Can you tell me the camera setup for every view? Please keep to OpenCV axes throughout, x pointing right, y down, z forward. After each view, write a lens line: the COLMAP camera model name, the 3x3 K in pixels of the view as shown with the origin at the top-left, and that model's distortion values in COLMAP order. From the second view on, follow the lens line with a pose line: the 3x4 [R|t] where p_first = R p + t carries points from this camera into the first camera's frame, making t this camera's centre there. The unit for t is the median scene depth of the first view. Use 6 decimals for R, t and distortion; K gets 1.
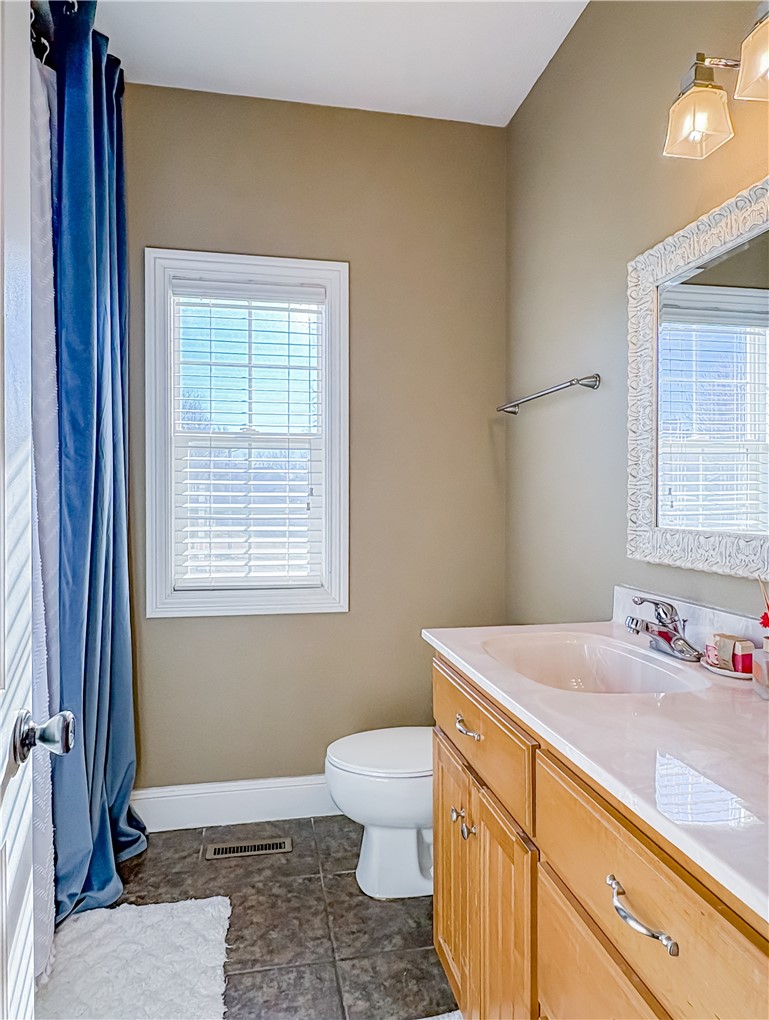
lens RADIAL K [[659.4, 0, 384.0], [0, 659.4, 511.1], [0, 0, 1]] dist [-0.008271, 0.006954]
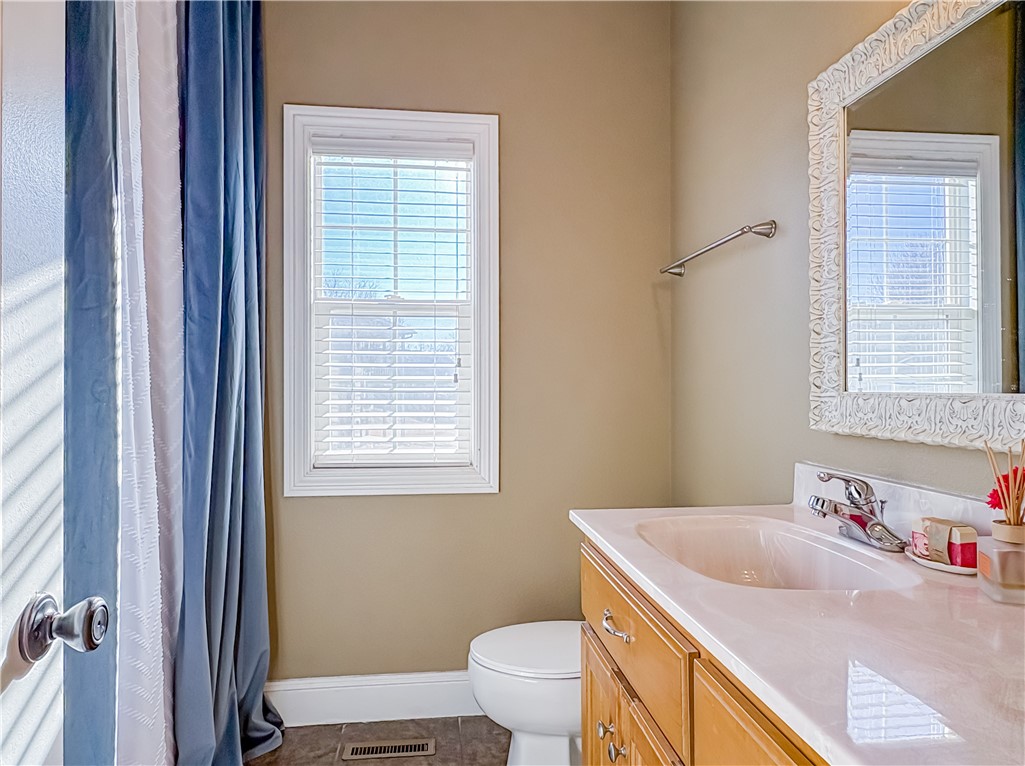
lens RADIAL K [[662.6, 0, 510.4], [0, 662.6, 381.2], [0, 0, 1]] dist [-0.008271, 0.006954]
pose [[0.997642, 0.001306, -0.068624, 0.032461], [-0.003034, 0.999681, -0.025081, 0.025133], [0.068569, 0.025230, 0.997327, 0.093588]]
